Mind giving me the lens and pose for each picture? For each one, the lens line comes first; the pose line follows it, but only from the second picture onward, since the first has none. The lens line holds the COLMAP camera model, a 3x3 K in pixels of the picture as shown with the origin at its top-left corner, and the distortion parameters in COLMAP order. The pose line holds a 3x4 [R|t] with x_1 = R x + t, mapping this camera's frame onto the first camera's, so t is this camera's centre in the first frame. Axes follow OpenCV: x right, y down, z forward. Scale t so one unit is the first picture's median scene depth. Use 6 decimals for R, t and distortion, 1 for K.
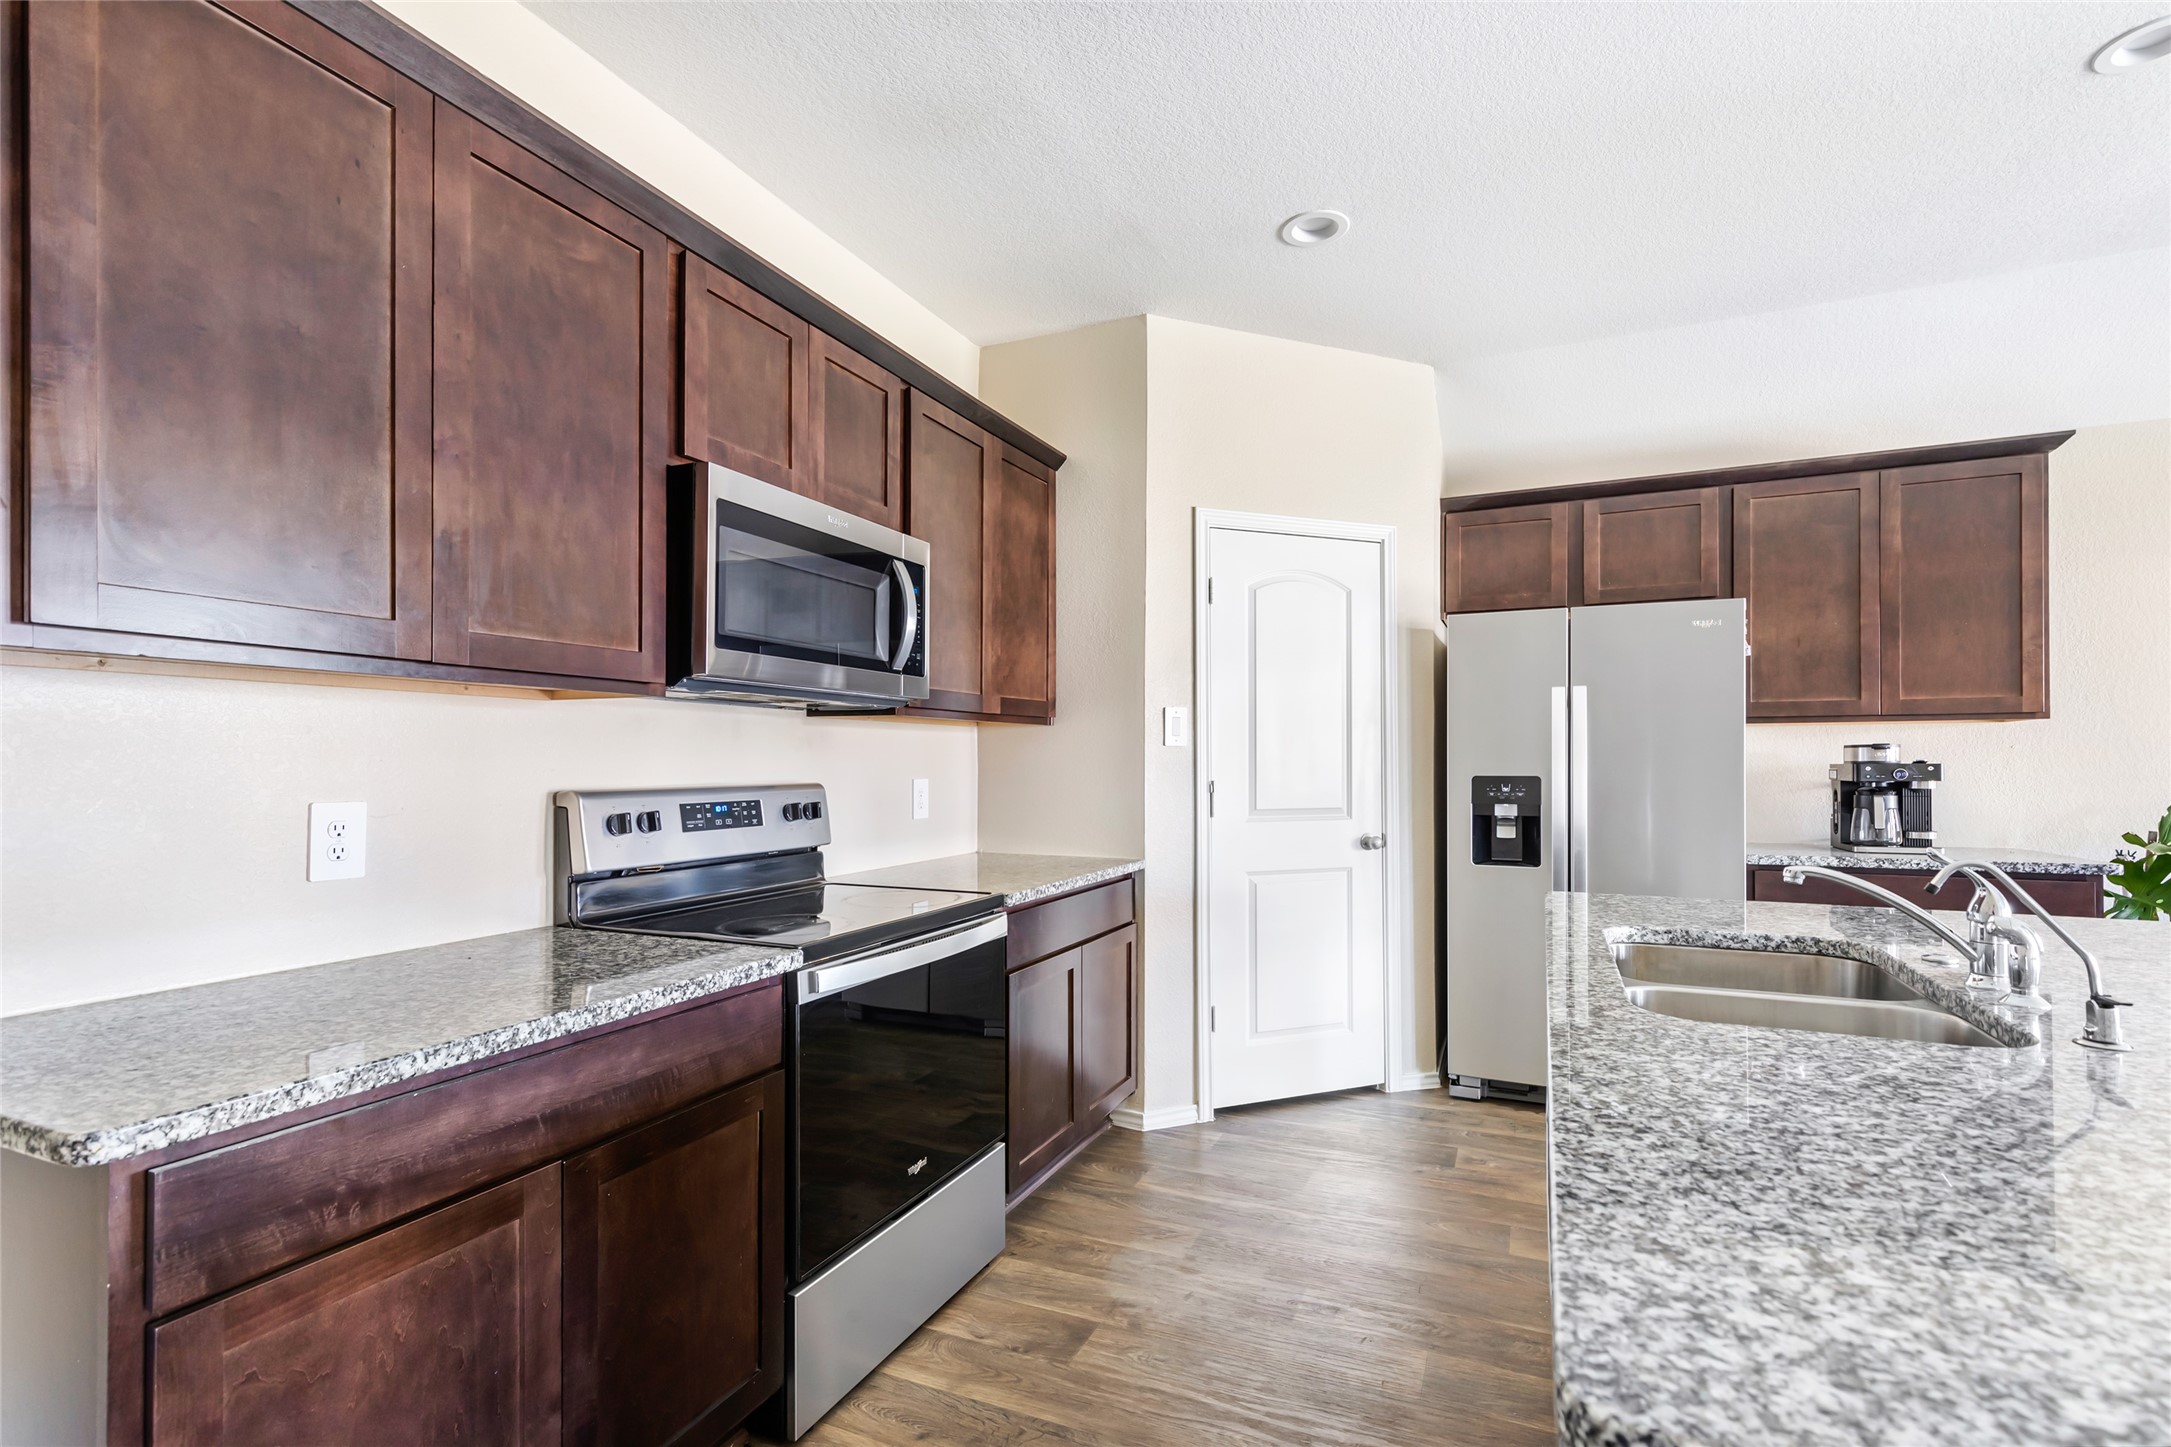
lens RADIAL K [[994.6, 0, 1132.0], [0, 994.6, 755.3], [0, 0, 1]] dist [0.018600, -0.001357]
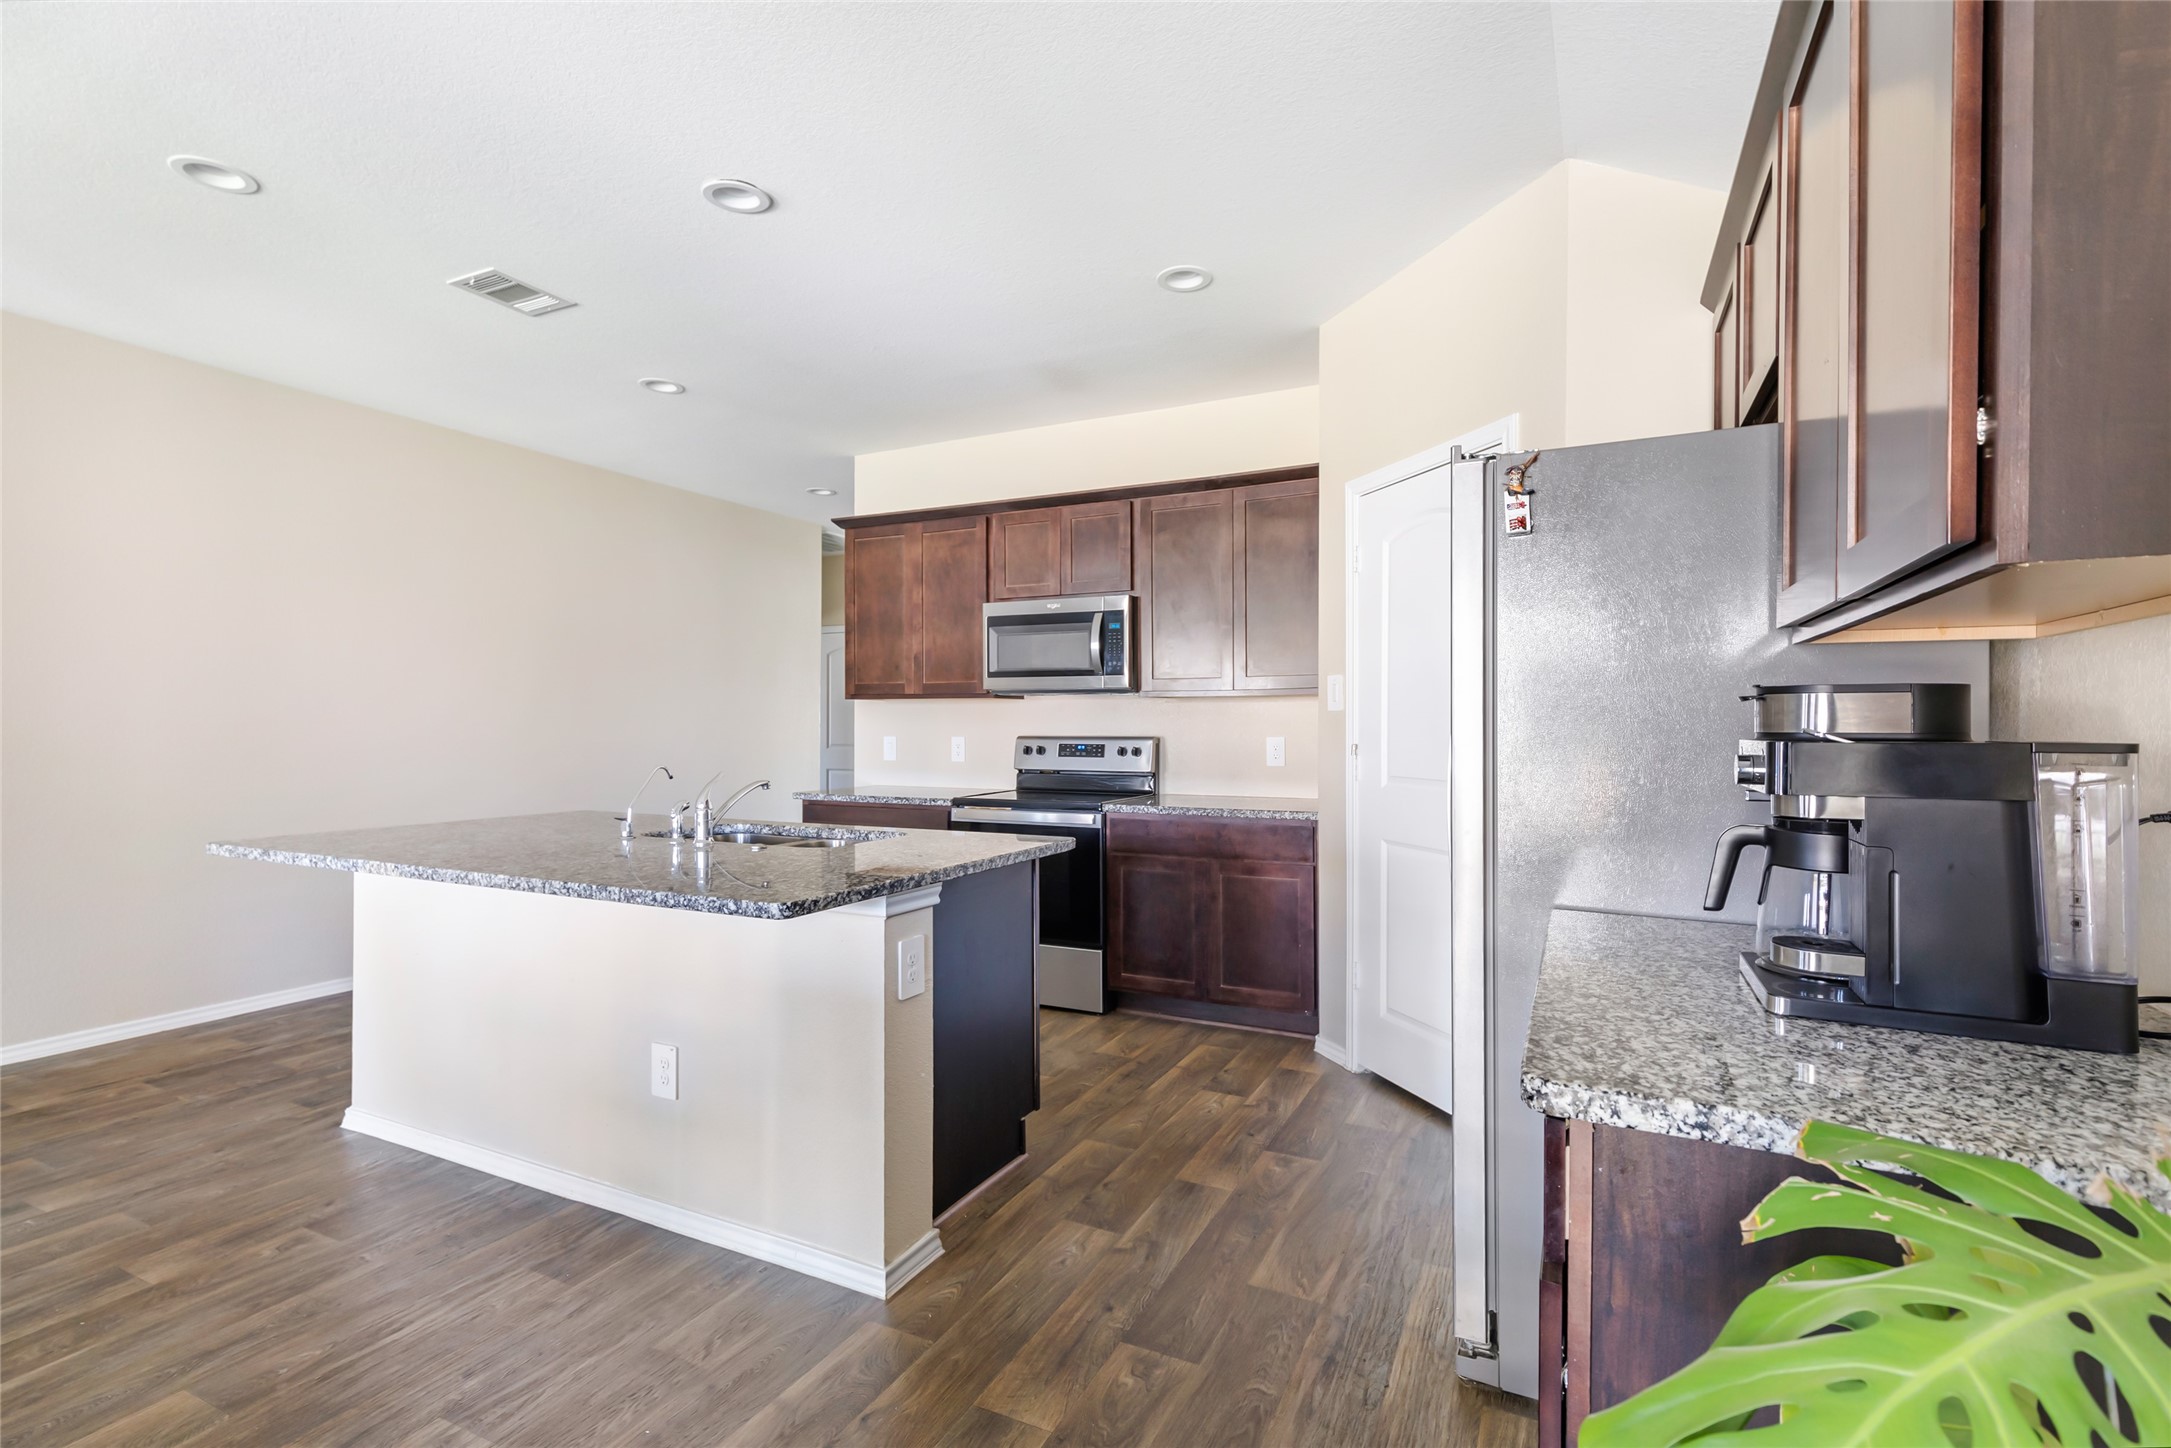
lens RADIAL K [[994.6, 0, 1069.7], [0, 994.6, 740.6], [0, 0, 1]] dist [0.018600, -0.001357]
pose [[-0.070059, 0.031590, -0.997043, 1.237091], [0.009014, 0.999478, 0.031033, -0.018437], [0.997502, -0.006813, -0.070307, 0.847652]]
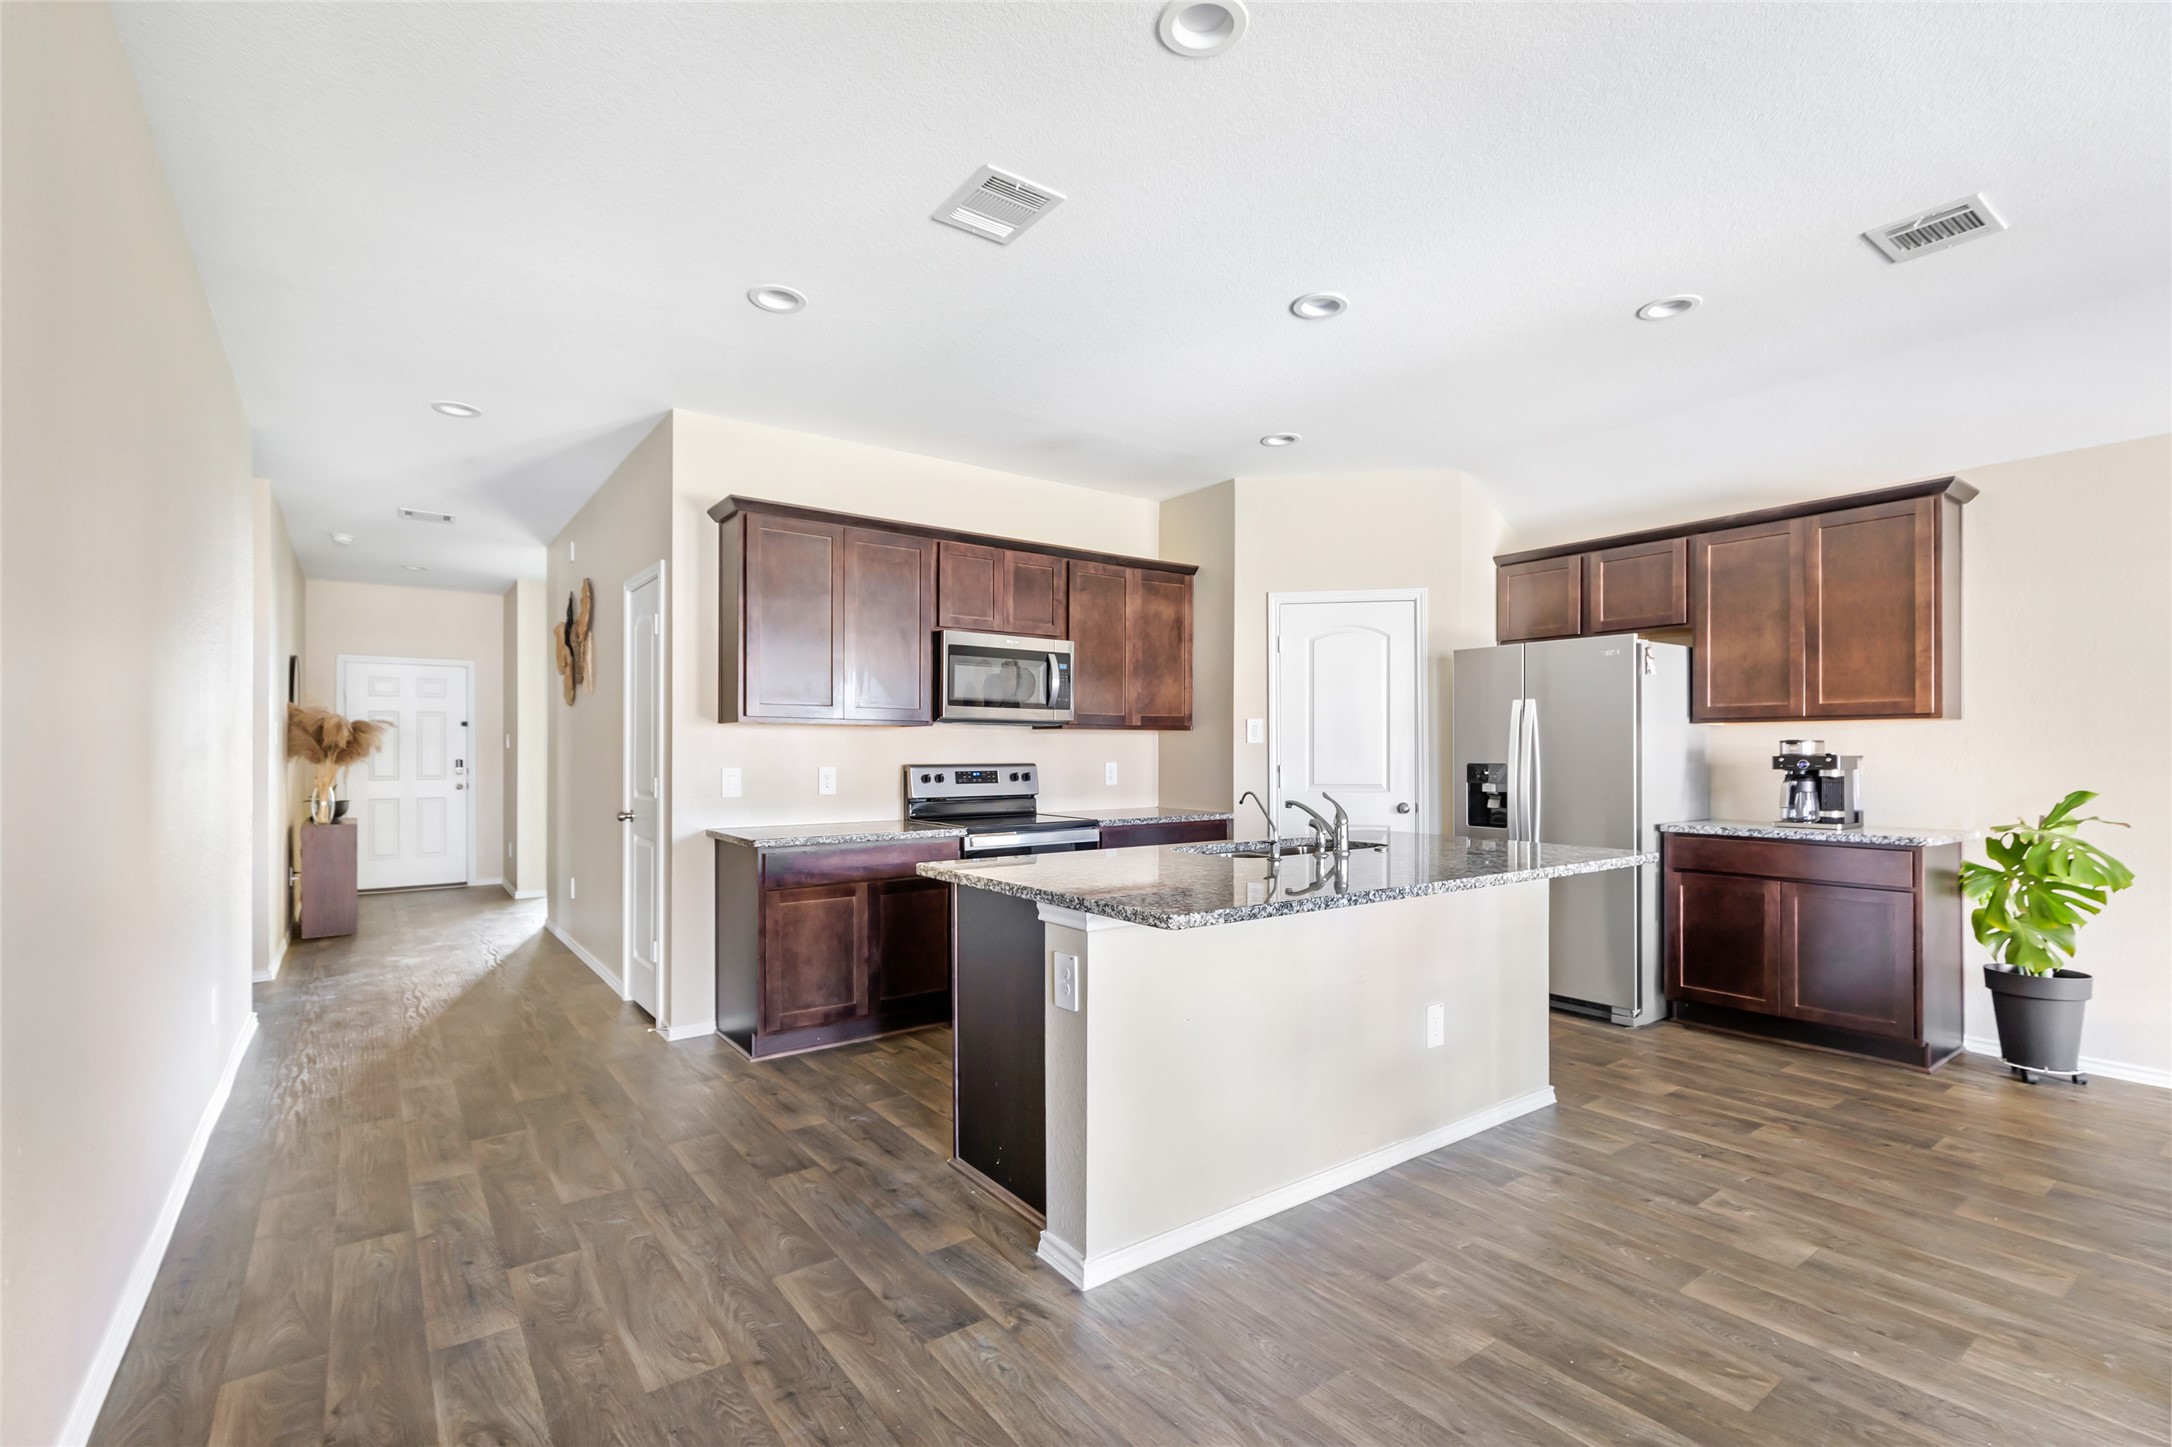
lens RADIAL K [[995.0, 0, 1099.5], [0, 995.0, 741.9], [0, 0, 1]] dist [0.018600, -0.001357]
pose [[0.865864, -0.003485, -0.500268, 0.682324], [0.001648, 0.999990, -0.004114, -0.005418], [0.500277, 0.002738, 0.865861, -0.558216]]
